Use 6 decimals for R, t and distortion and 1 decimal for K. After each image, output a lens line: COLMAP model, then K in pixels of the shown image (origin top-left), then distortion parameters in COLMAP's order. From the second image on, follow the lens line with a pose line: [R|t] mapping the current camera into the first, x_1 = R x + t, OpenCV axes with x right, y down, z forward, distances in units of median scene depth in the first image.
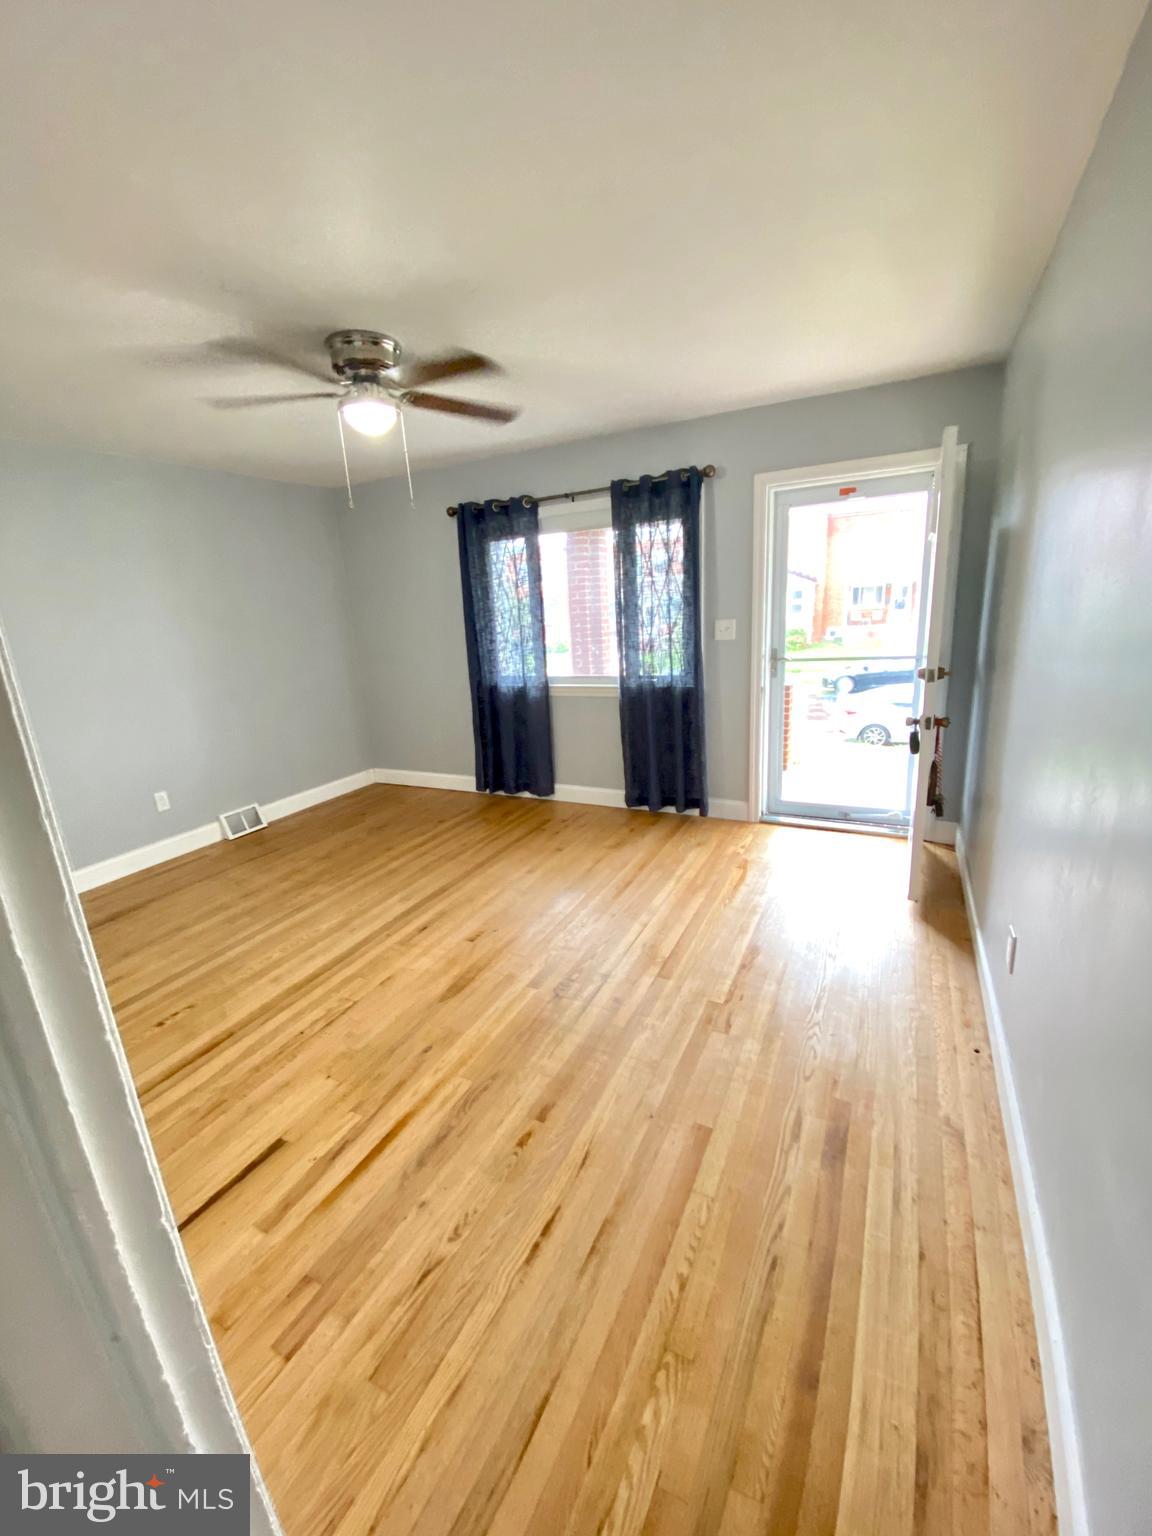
lens RADIAL K [[618.5, 0, 576.3], [0, 618.5, 763.4], [0, 0, 1]] dist [-0.001827, -0.000510]
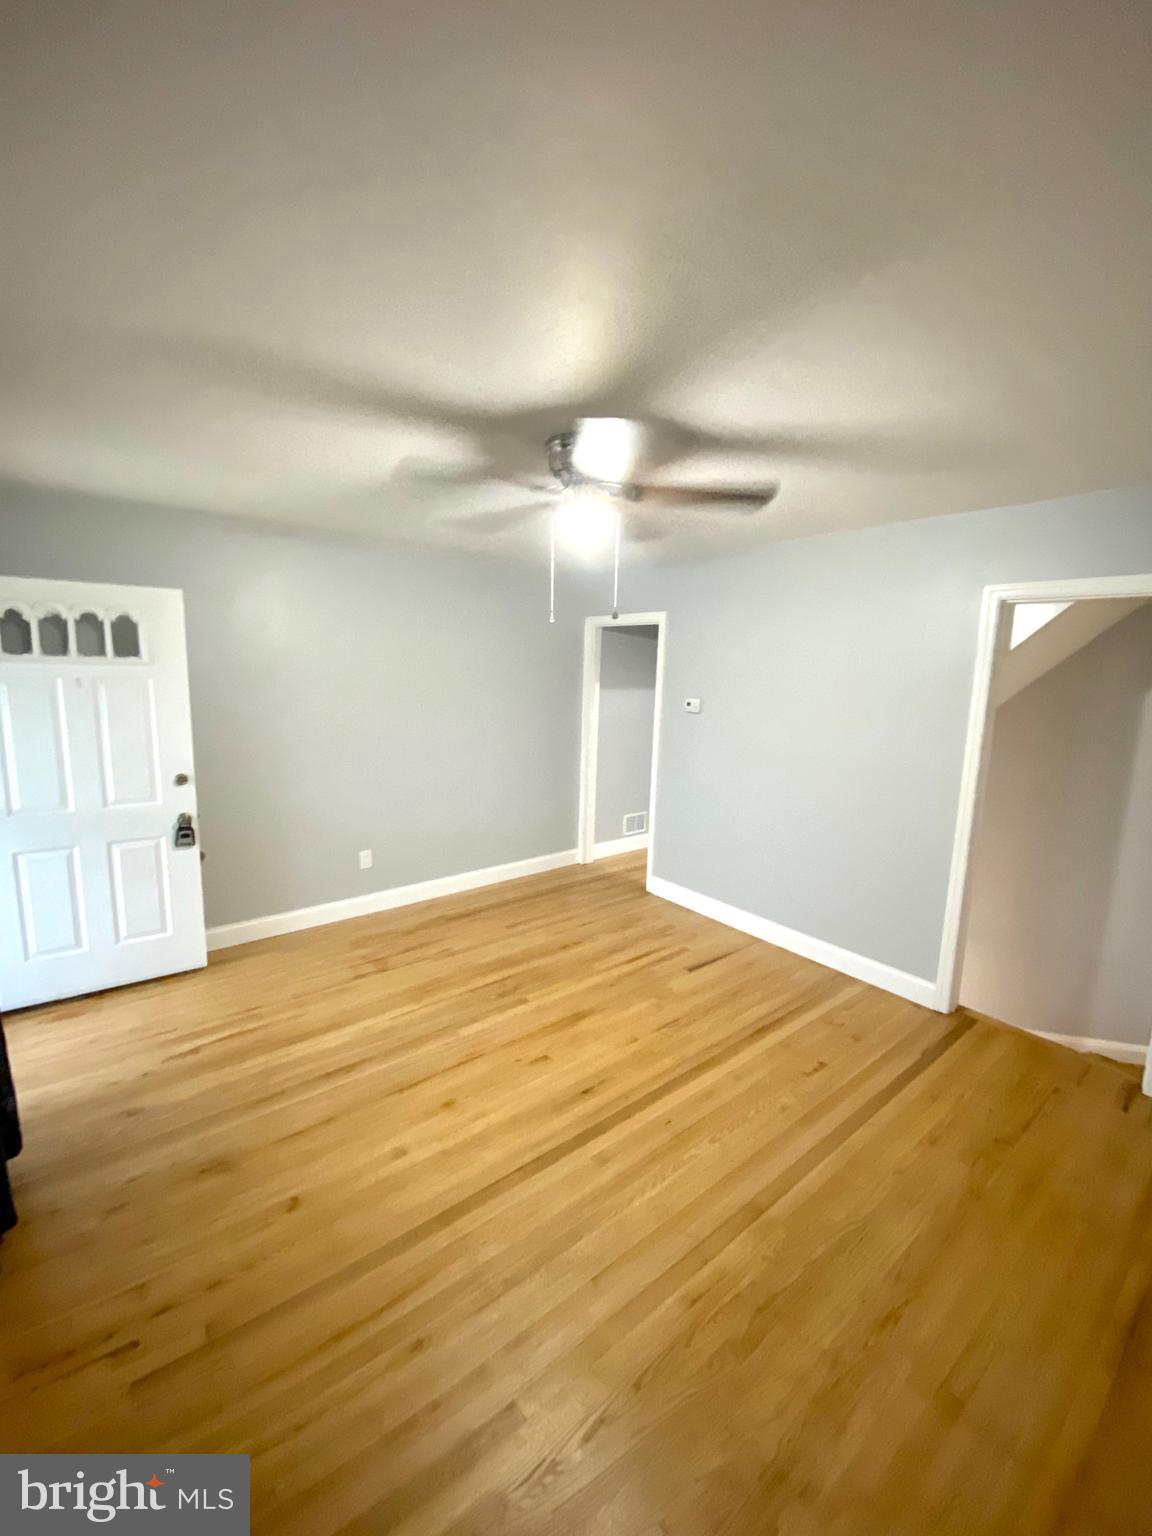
lens RADIAL K [[628.6, 0, 586.0], [0, 628.6, 762.1], [0, 0, 1]] dist [0.012869, -0.017553]
pose [[-0.918830, -0.042664, 0.392340, -0.573027], [0.110496, 0.926569, 0.359529, -0.473989], [-0.378869, 0.373698, -0.846645, 1.577617]]
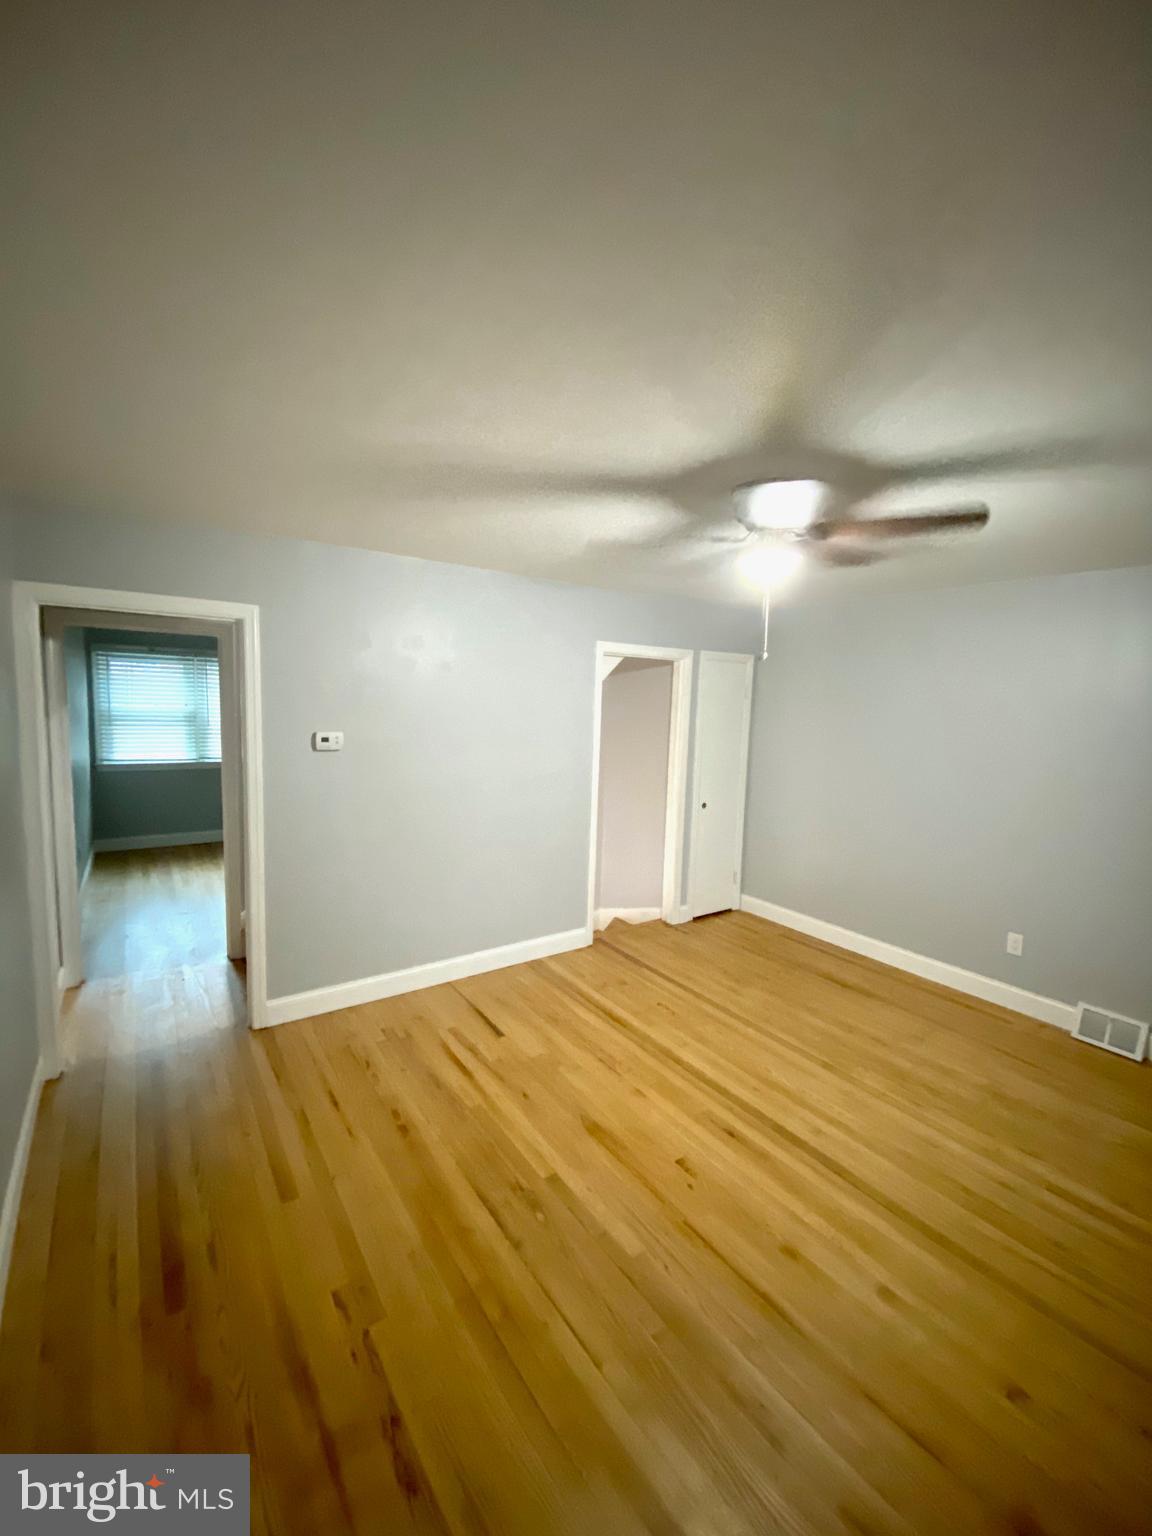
lens RADIAL K [[628.6, 0, 586.0], [0, 628.6, 762.1], [0, 0, 1]] dist [0.012869, -0.017553]
pose [[-0.465487, 0.130398, -0.875396, 0.533478], [-0.224847, 0.939213, 0.259465, -0.388801], [0.856017, 0.317608, -0.407872, 1.025074]]
